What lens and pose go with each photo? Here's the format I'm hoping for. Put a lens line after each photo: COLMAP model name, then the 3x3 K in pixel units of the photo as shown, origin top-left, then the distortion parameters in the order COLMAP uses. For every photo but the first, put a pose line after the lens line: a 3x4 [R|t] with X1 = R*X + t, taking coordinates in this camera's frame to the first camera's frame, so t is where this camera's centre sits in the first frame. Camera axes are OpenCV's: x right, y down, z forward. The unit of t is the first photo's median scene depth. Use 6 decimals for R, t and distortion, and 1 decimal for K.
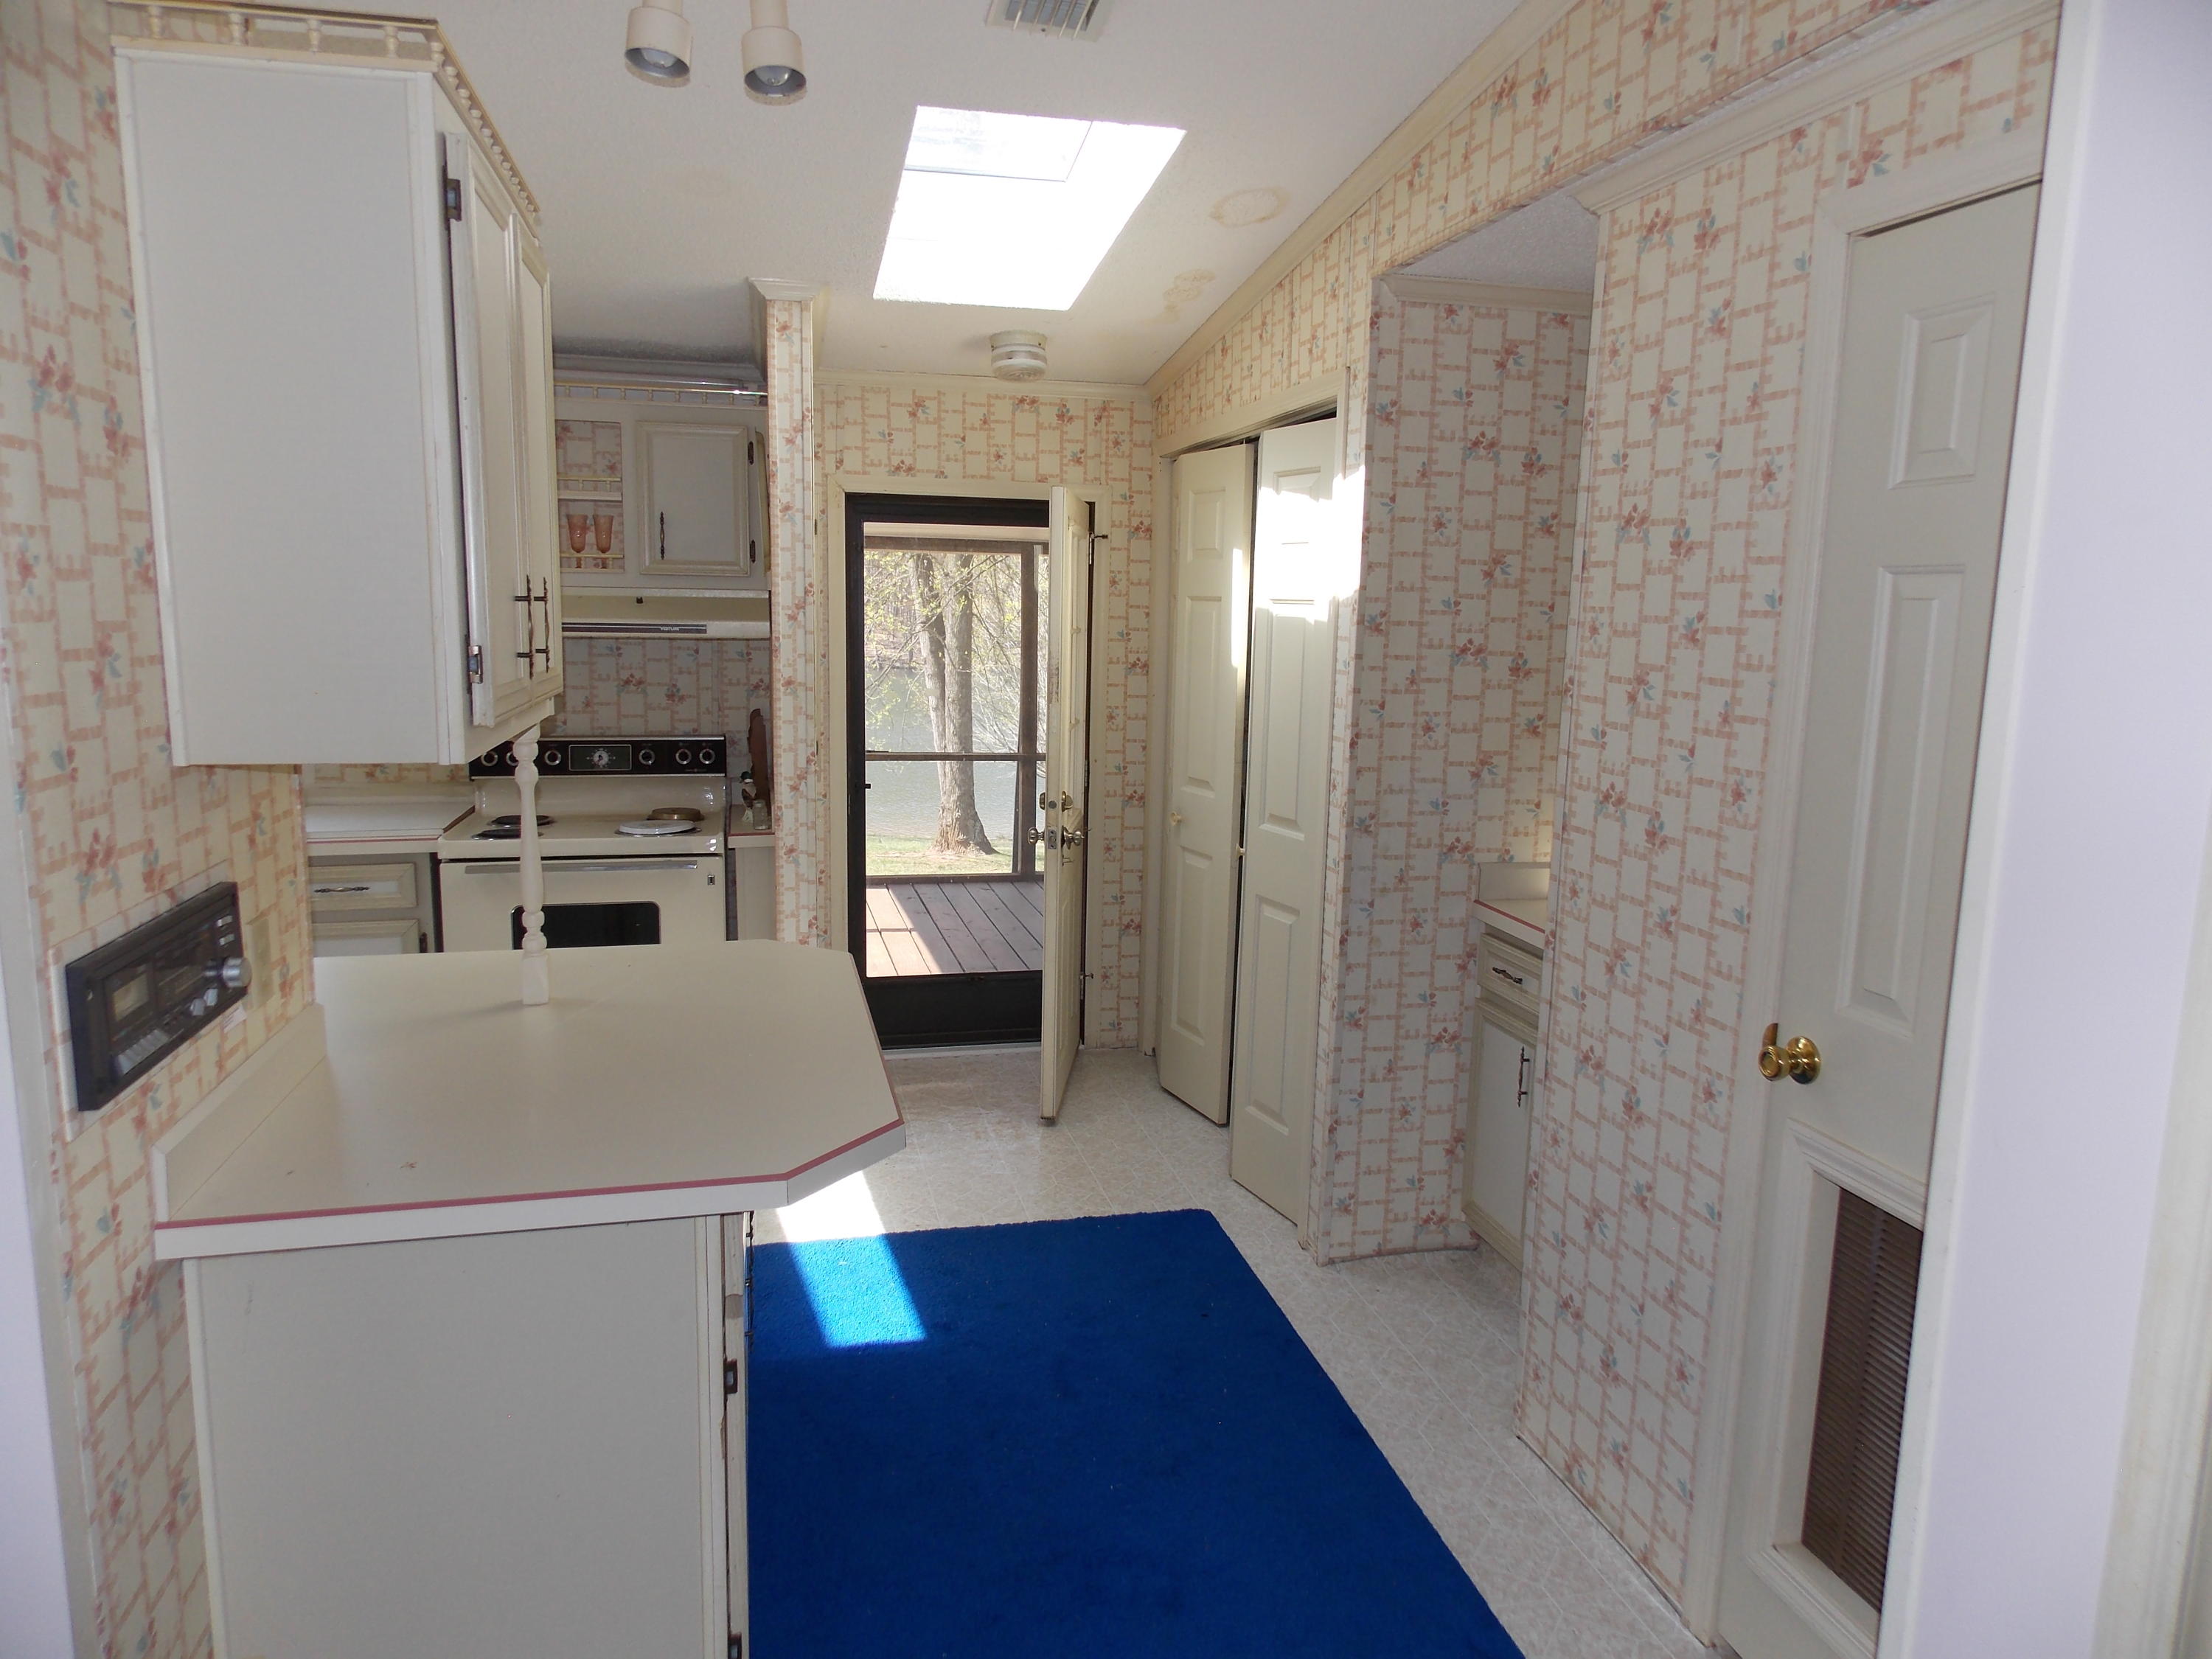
lens RADIAL K [[1462.0, 0, 1094.3], [0, 1462.0, 820.9], [0, 0, 1]] dist [0.002113, 0.001642]
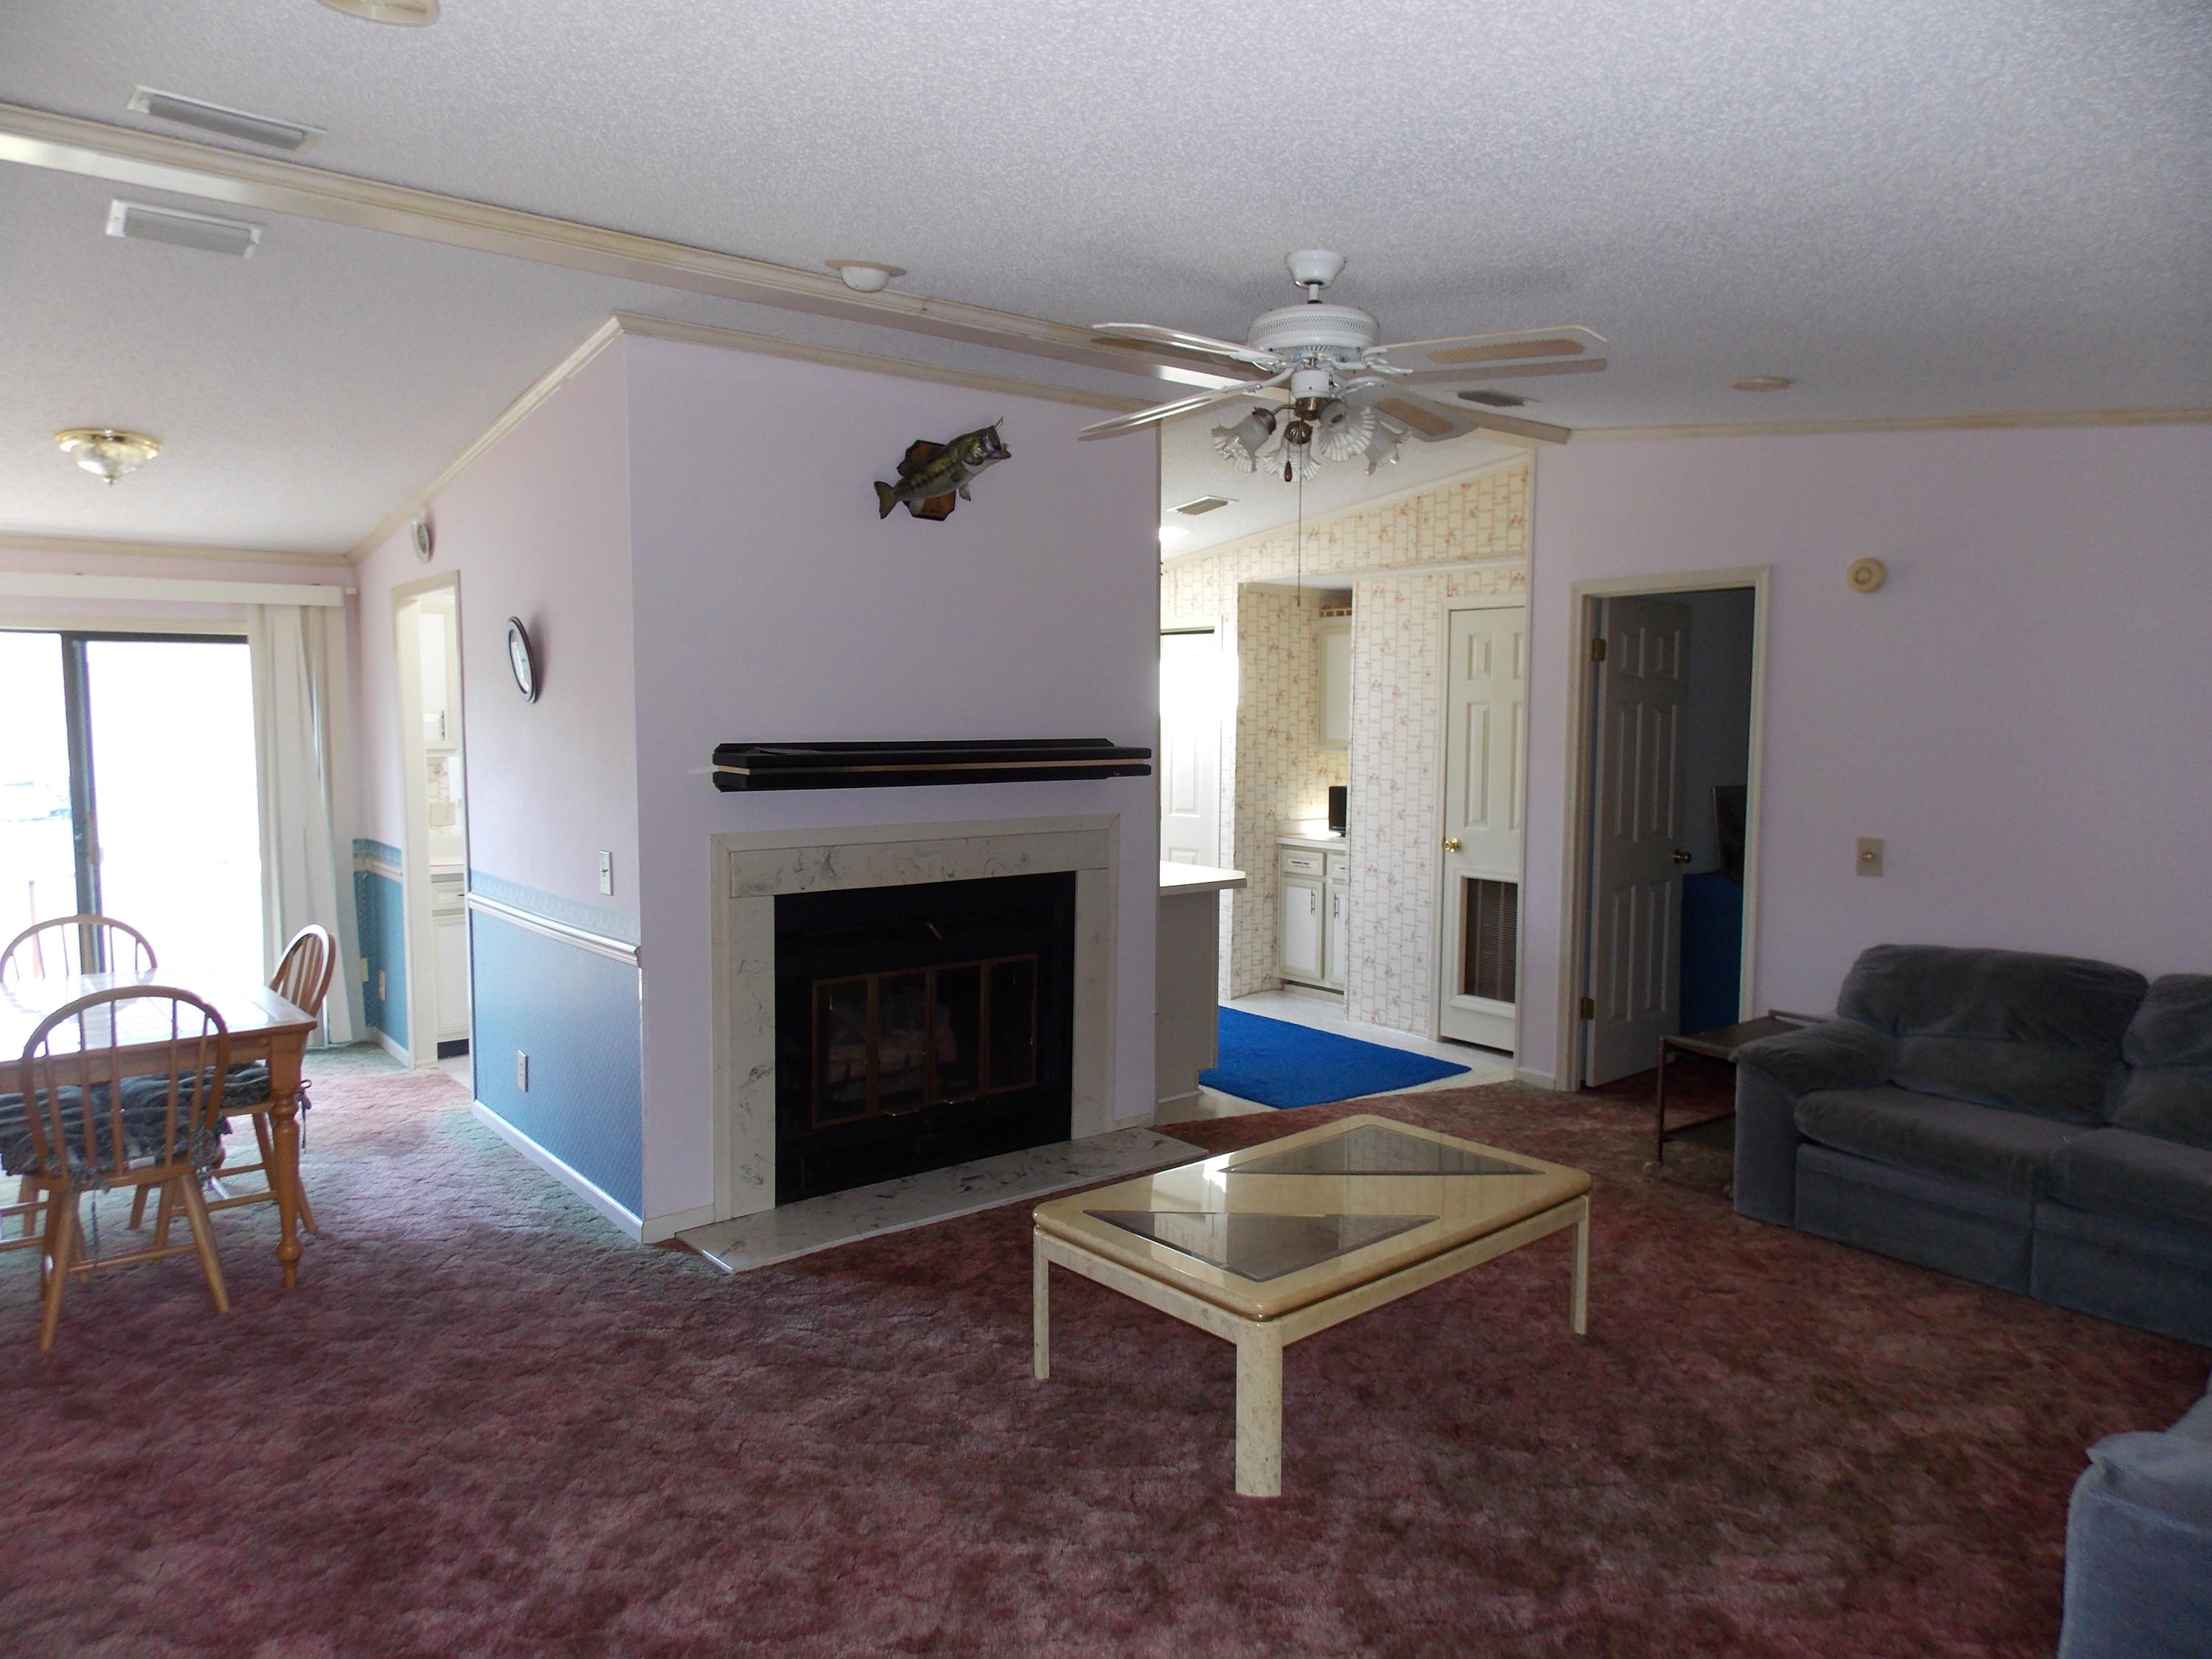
lens RADIAL K [[1462.0, 0, 1103.0], [0, 1462.0, 811.2], [0, 0, 1]] dist [0.002113, 0.001642]
pose [[0.902979, -0.044200, 0.427406, -1.011003], [0.076217, 0.995398, -0.058085, 0.130961], [-0.422872, 0.085025, 0.902192, -1.025582]]
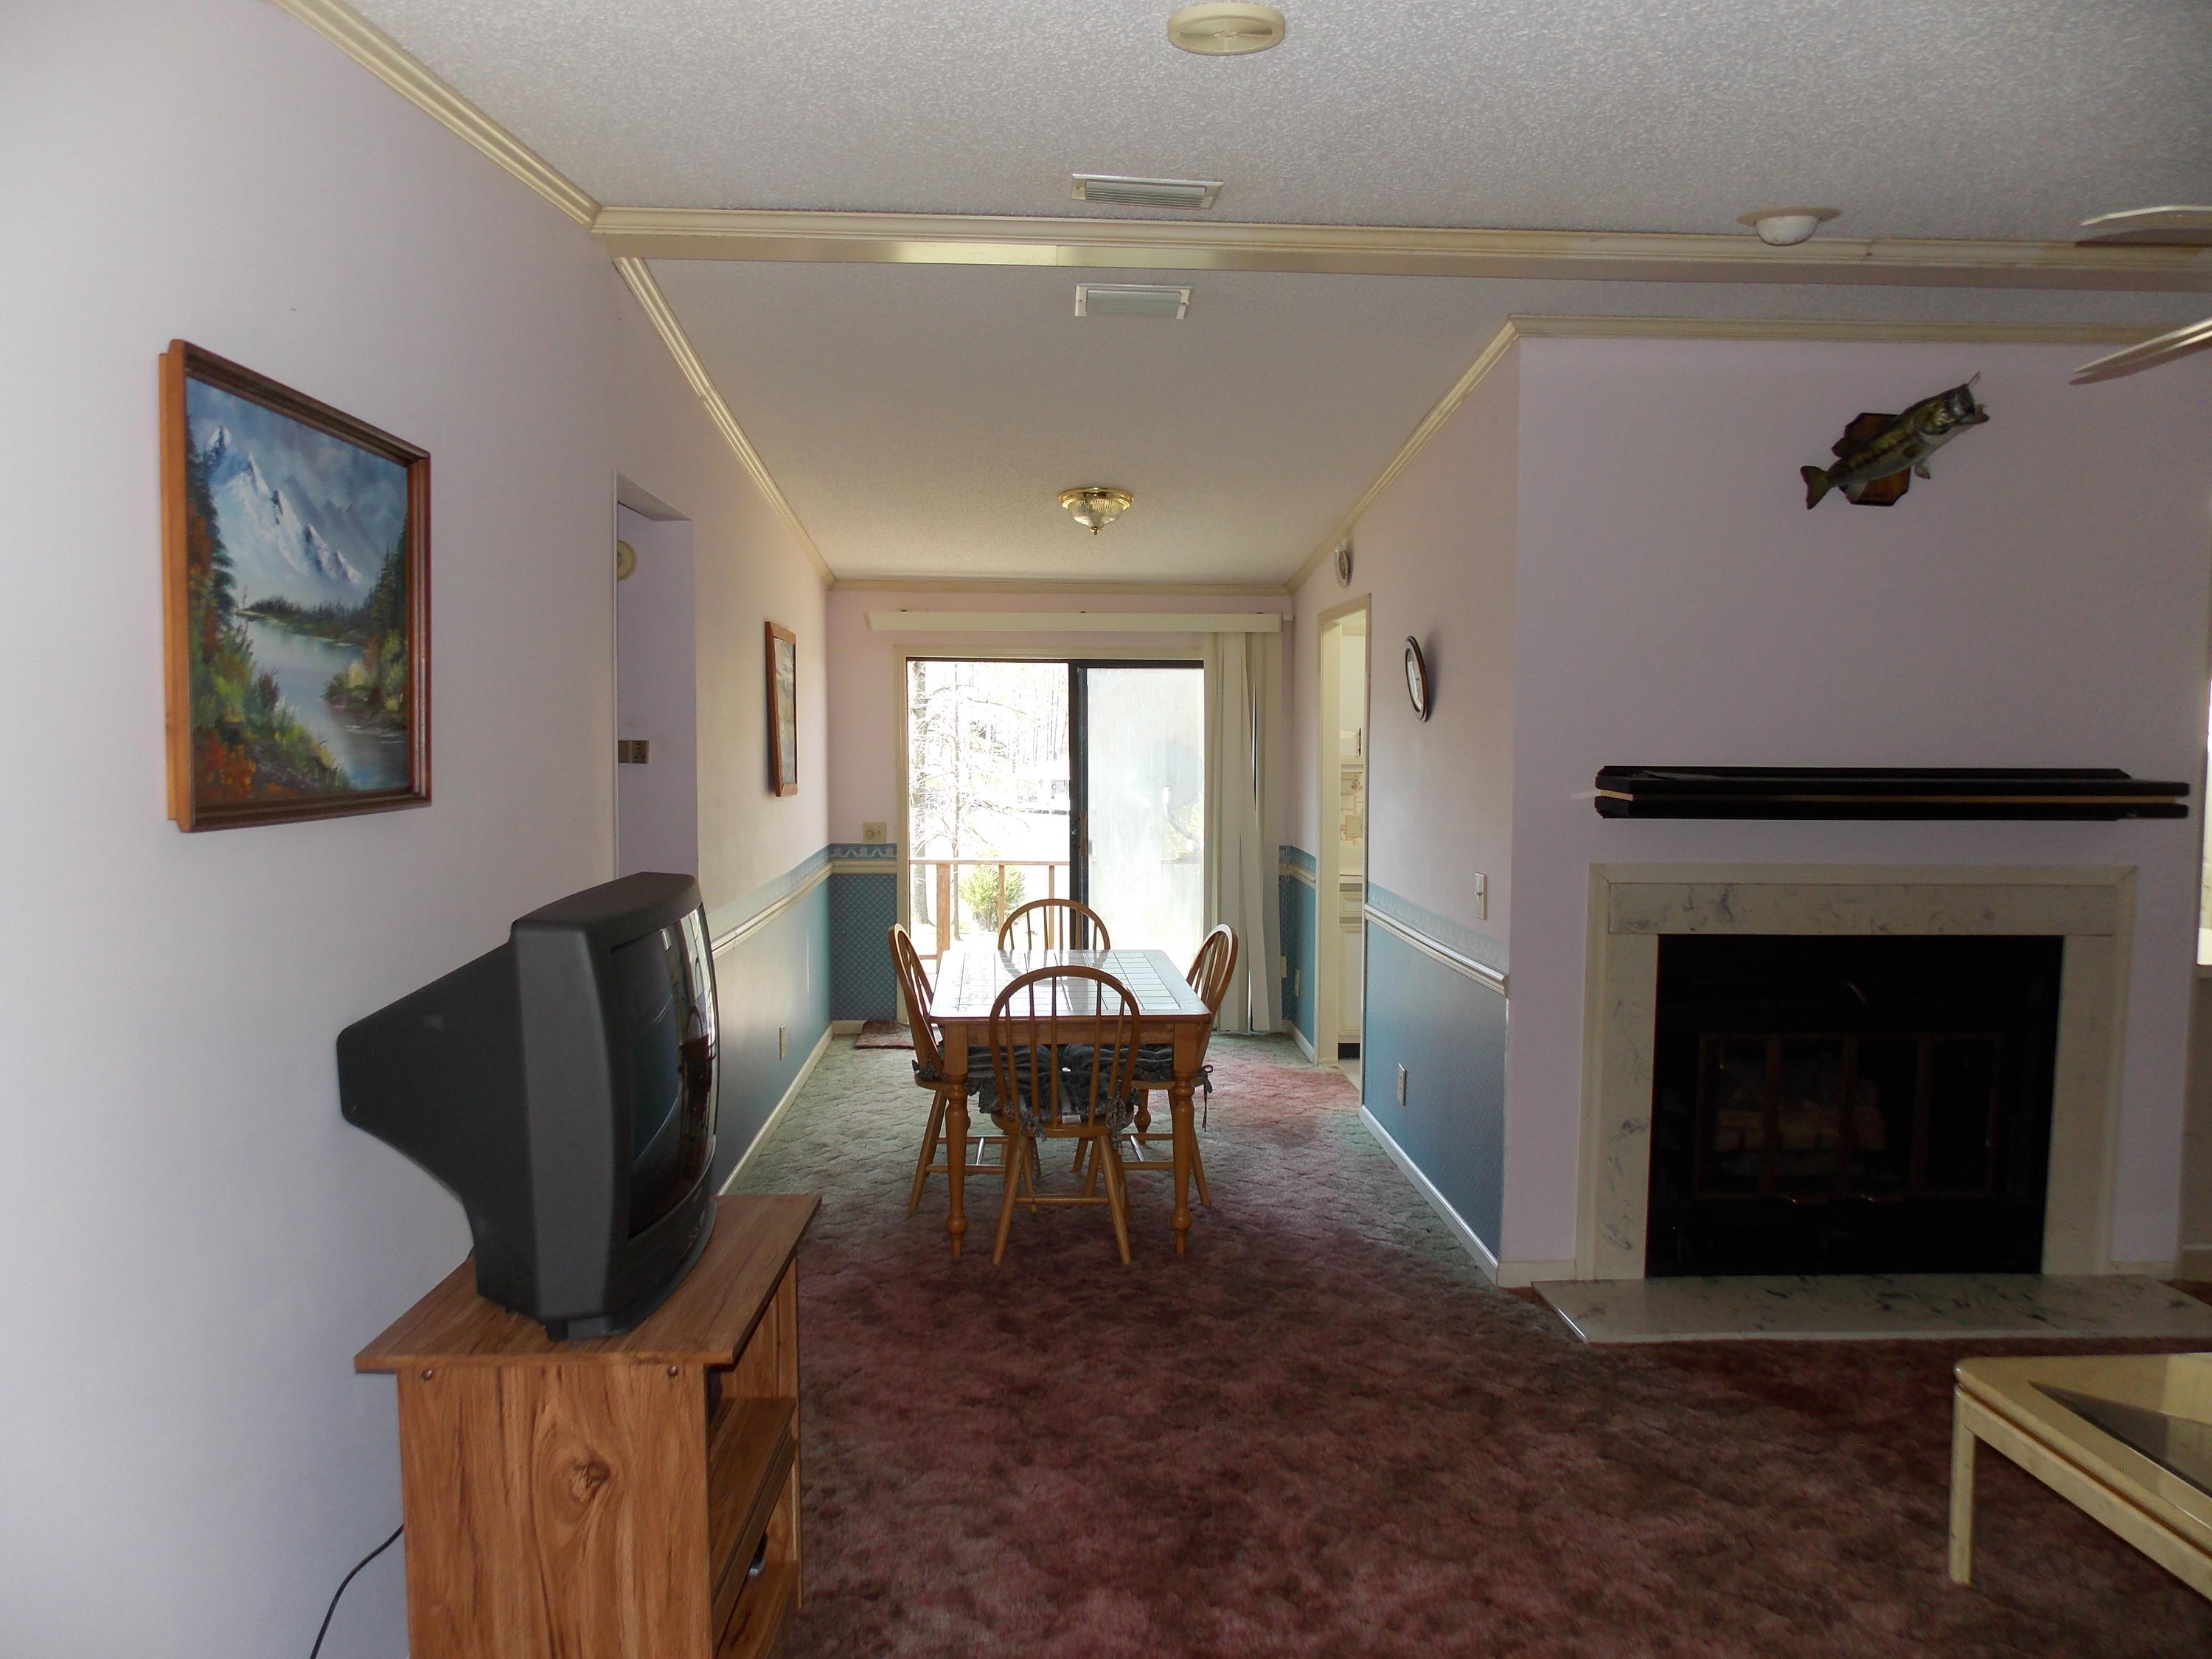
lens RADIAL K [[1462.0, 0, 1105.2], [0, 1462.0, 812.8], [0, 0, 1]] dist [0.002113, 0.001642]
pose [[0.983810, 0.001867, -0.179203, -0.949898], [-0.017855, 0.995992, -0.087646, 0.121110], [0.178321, 0.089427, 0.979900, -0.964632]]
